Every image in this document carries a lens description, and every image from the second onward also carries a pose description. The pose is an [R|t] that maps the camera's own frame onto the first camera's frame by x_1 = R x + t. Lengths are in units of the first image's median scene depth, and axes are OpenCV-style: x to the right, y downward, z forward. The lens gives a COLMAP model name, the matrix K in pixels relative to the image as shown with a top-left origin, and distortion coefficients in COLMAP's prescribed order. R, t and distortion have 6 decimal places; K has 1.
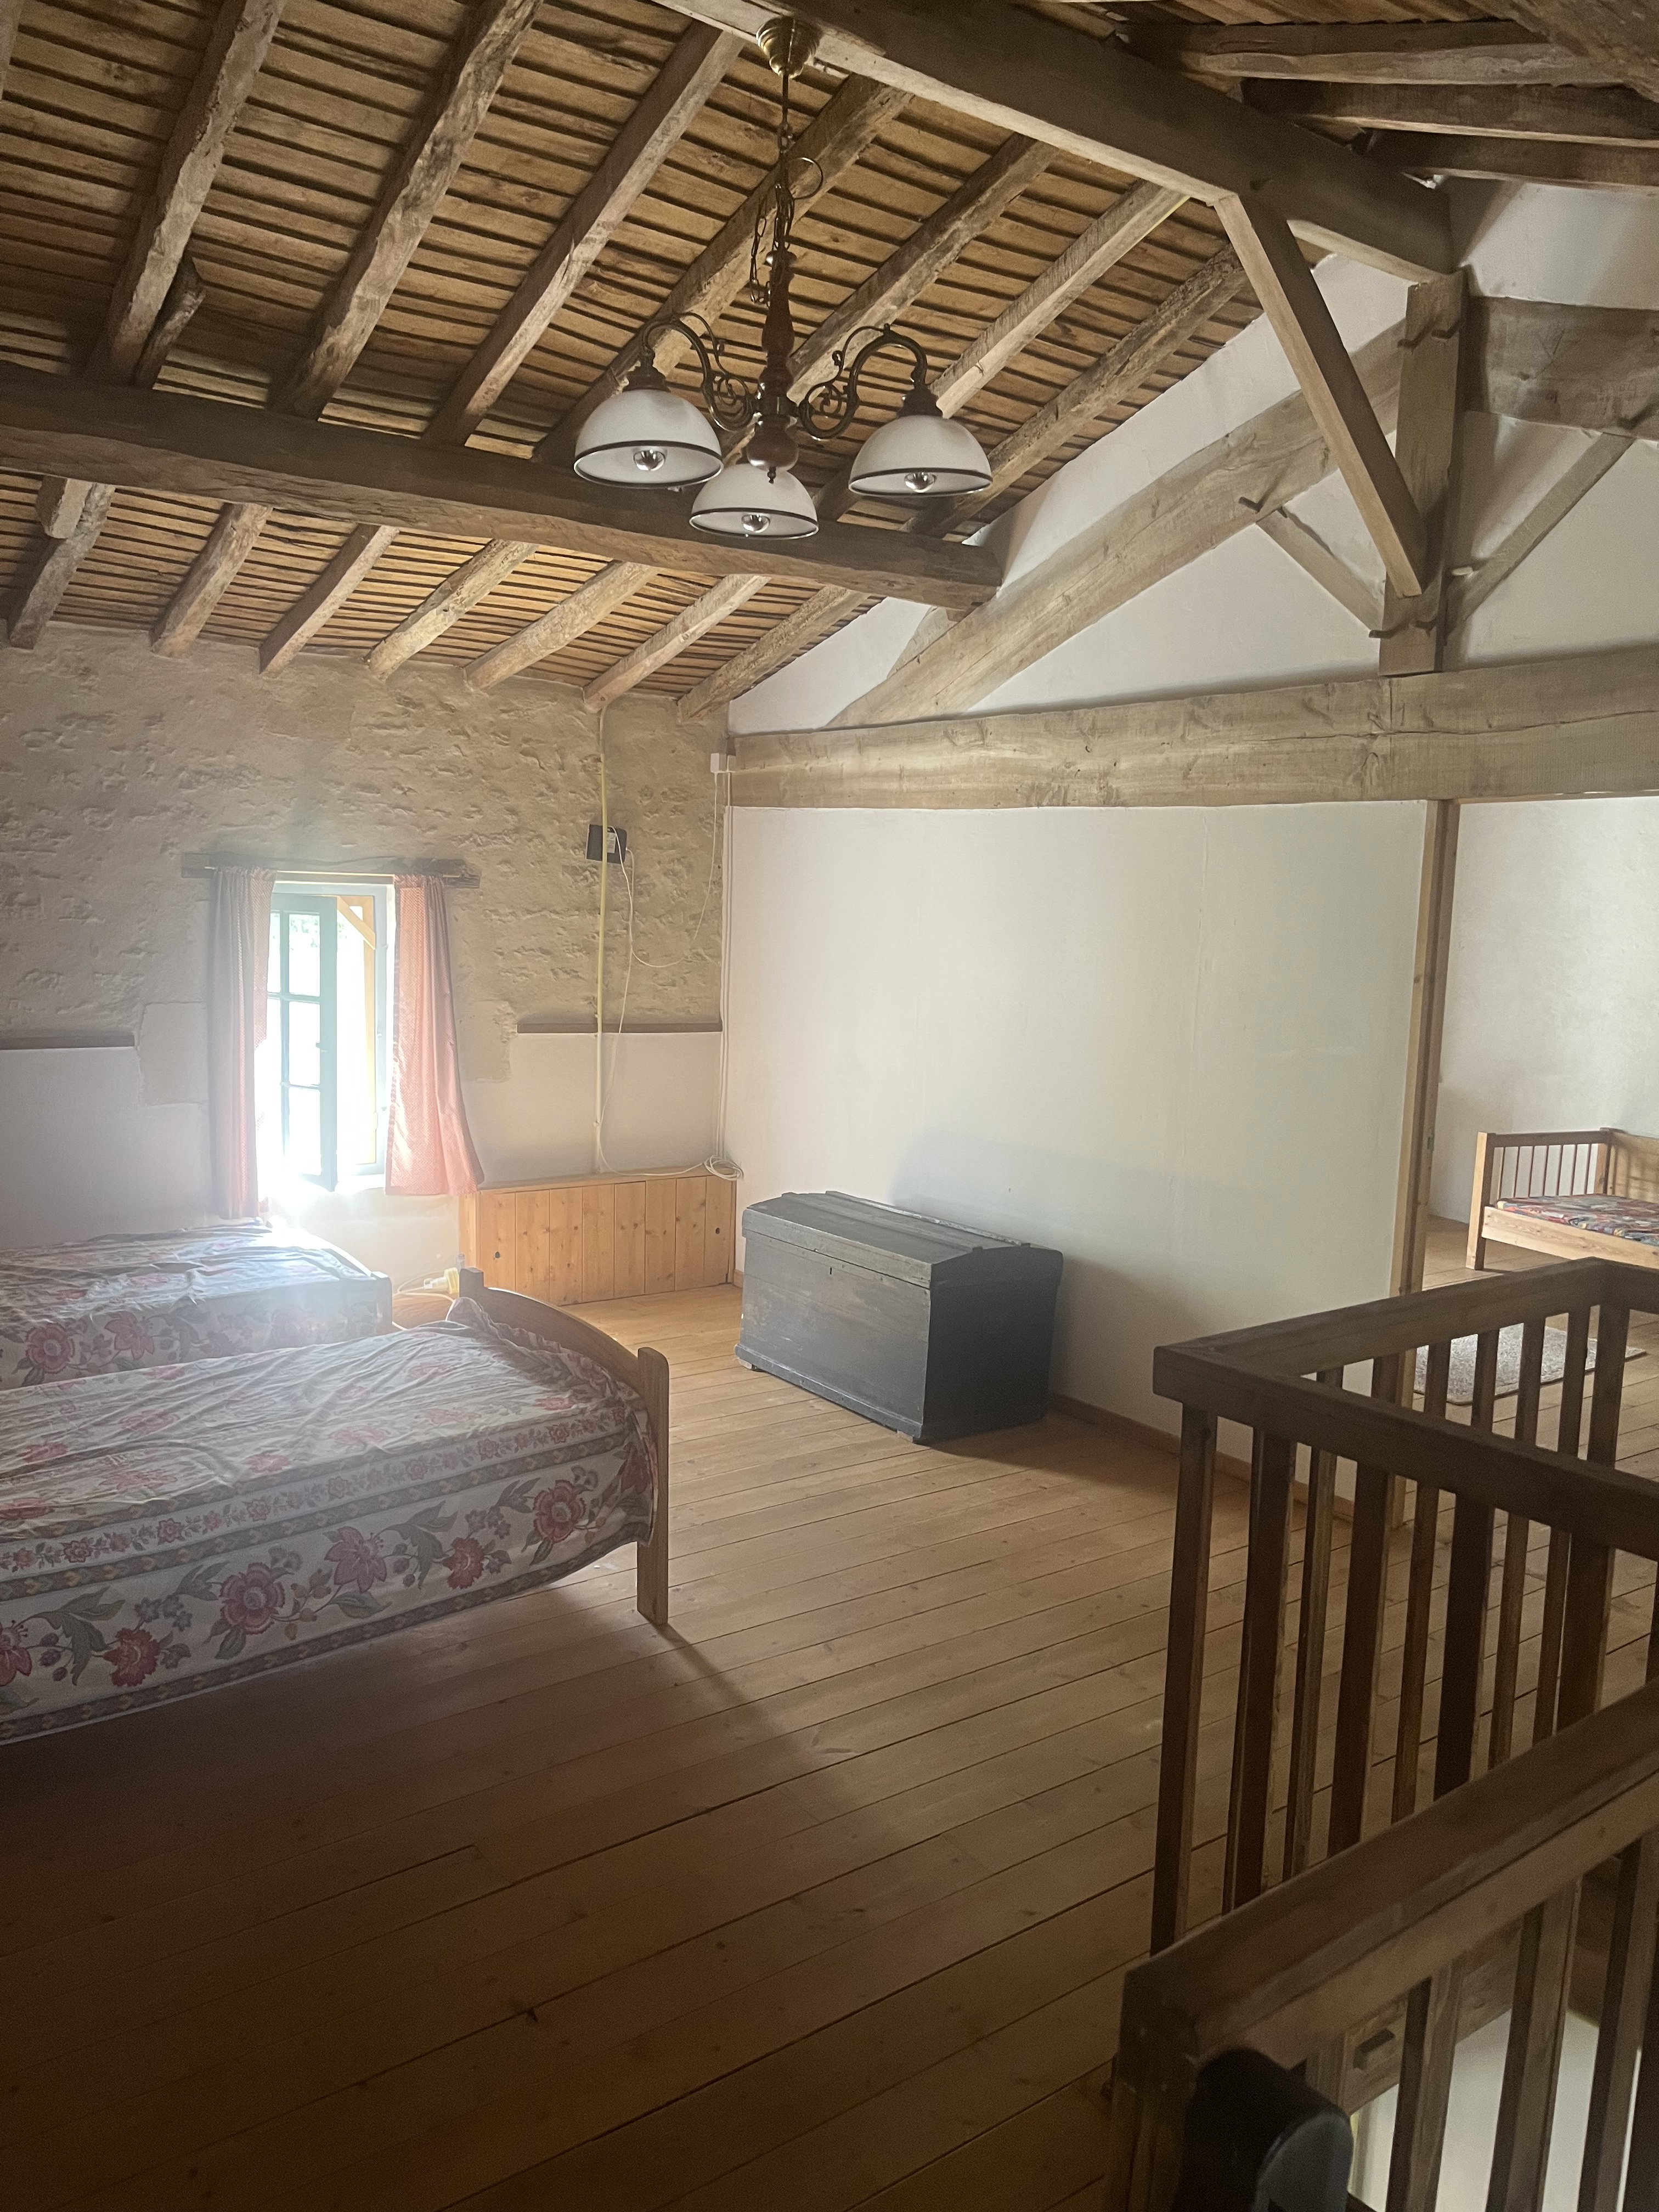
lens RADIAL K [[1688.4, 0, 824.5], [0, 1688.4, 1112.1], [0, 0, 1]] dist [0.064459, -0.009396]
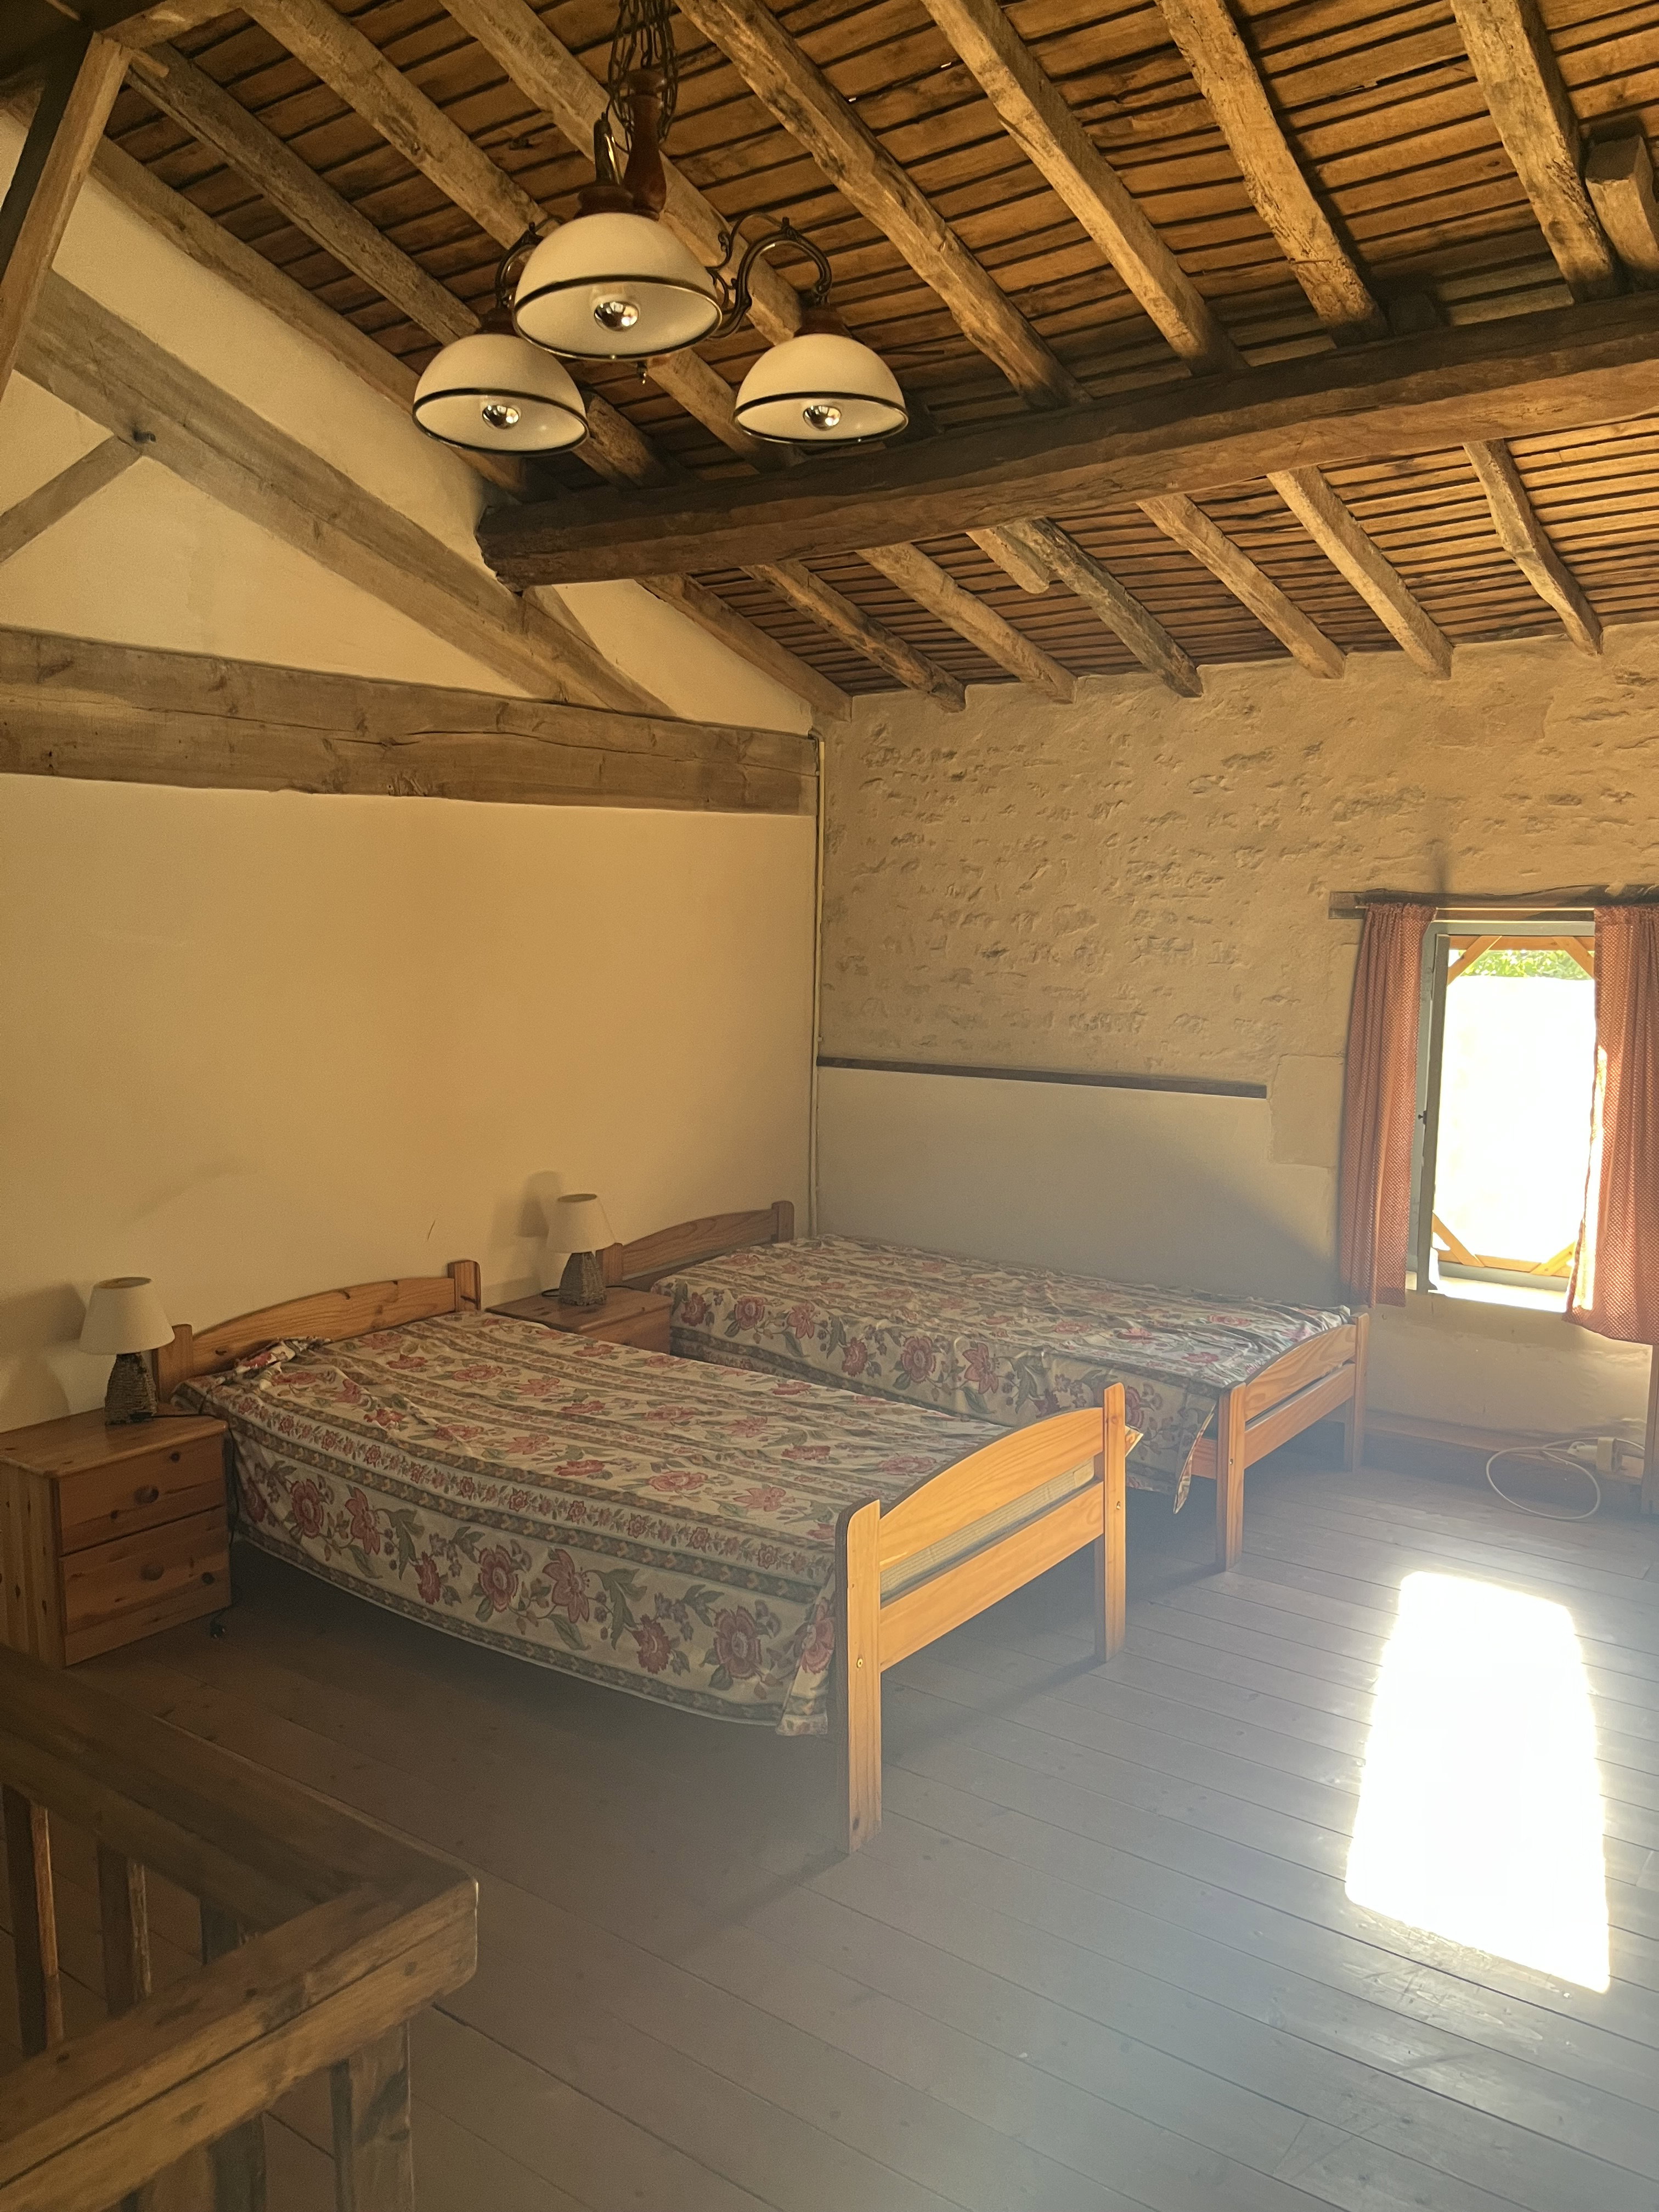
lens RADIAL K [[1688.4, 0, 826.2], [0, 1688.4, 1110.3], [0, 0, 1]] dist [0.064459, -0.009396]
pose [[0.290909, 0.090982, -0.952415, 0.433892], [-0.124362, 0.990619, 0.056645, -0.056959], [0.948634, 0.101966, 0.299495, 0.505567]]
